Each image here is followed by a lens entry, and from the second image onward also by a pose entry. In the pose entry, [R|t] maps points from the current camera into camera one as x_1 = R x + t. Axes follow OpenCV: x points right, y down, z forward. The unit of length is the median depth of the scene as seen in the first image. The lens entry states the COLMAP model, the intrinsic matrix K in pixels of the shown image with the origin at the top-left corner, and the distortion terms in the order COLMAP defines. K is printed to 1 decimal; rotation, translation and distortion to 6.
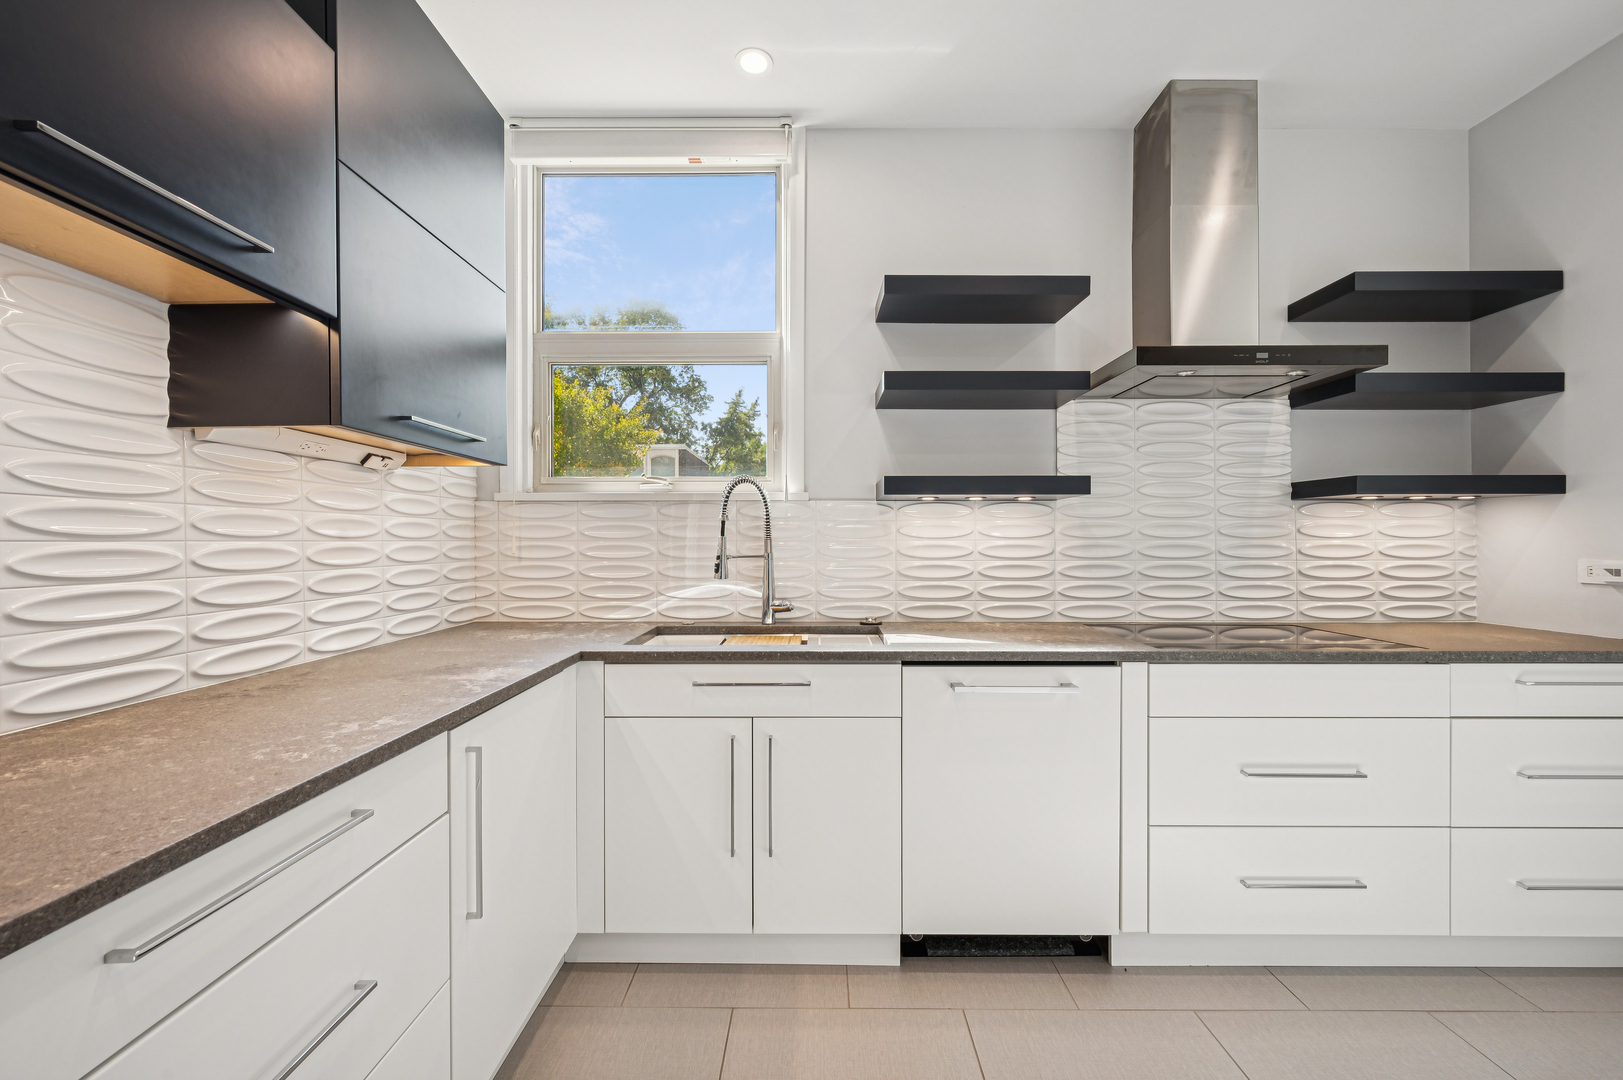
lens RADIAL K [[645.1, 0, 816.1], [0, 645.1, 540.1], [0, 0, 1]] dist [-0.002230, 0.000716]
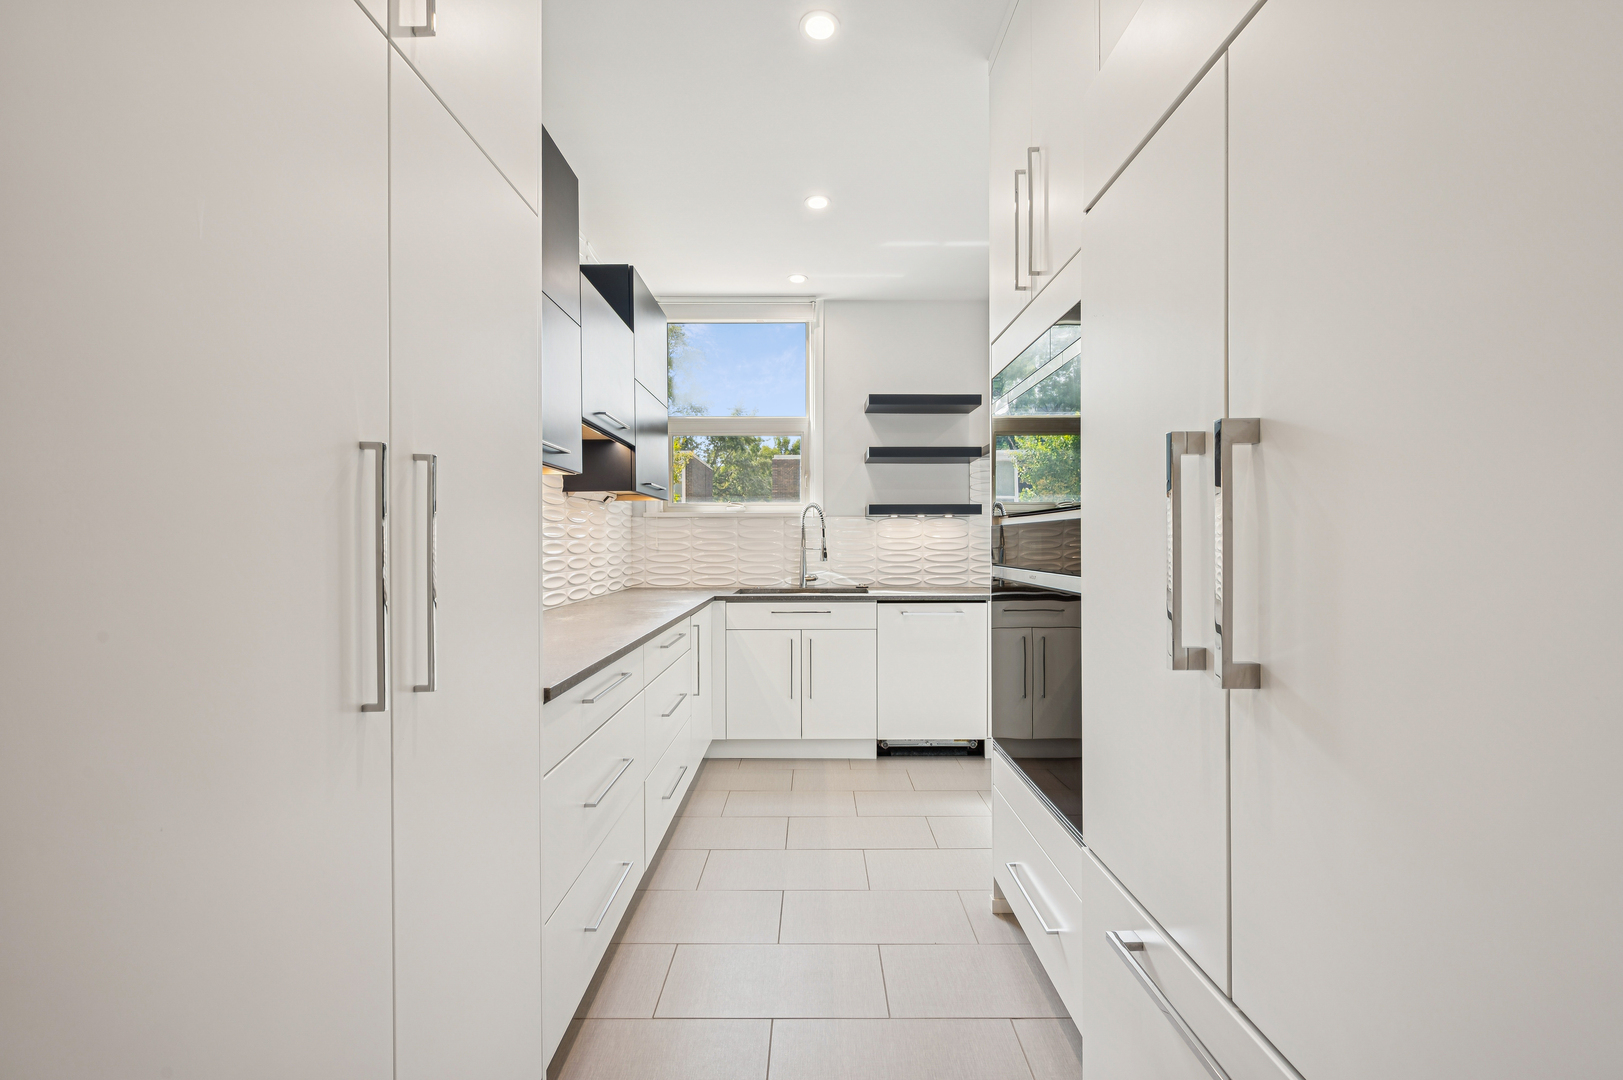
lens RADIAL K [[645.1, 0, 816.3], [0, 645.1, 538.0], [0, 0, 1]] dist [-0.002230, 0.000716]
pose [[0.999965, -0.001640, 0.008208, -0.051653], [0.001671, 0.999992, -0.003744, 0.001767], [-0.008202, 0.003757, 0.999959, -0.731174]]
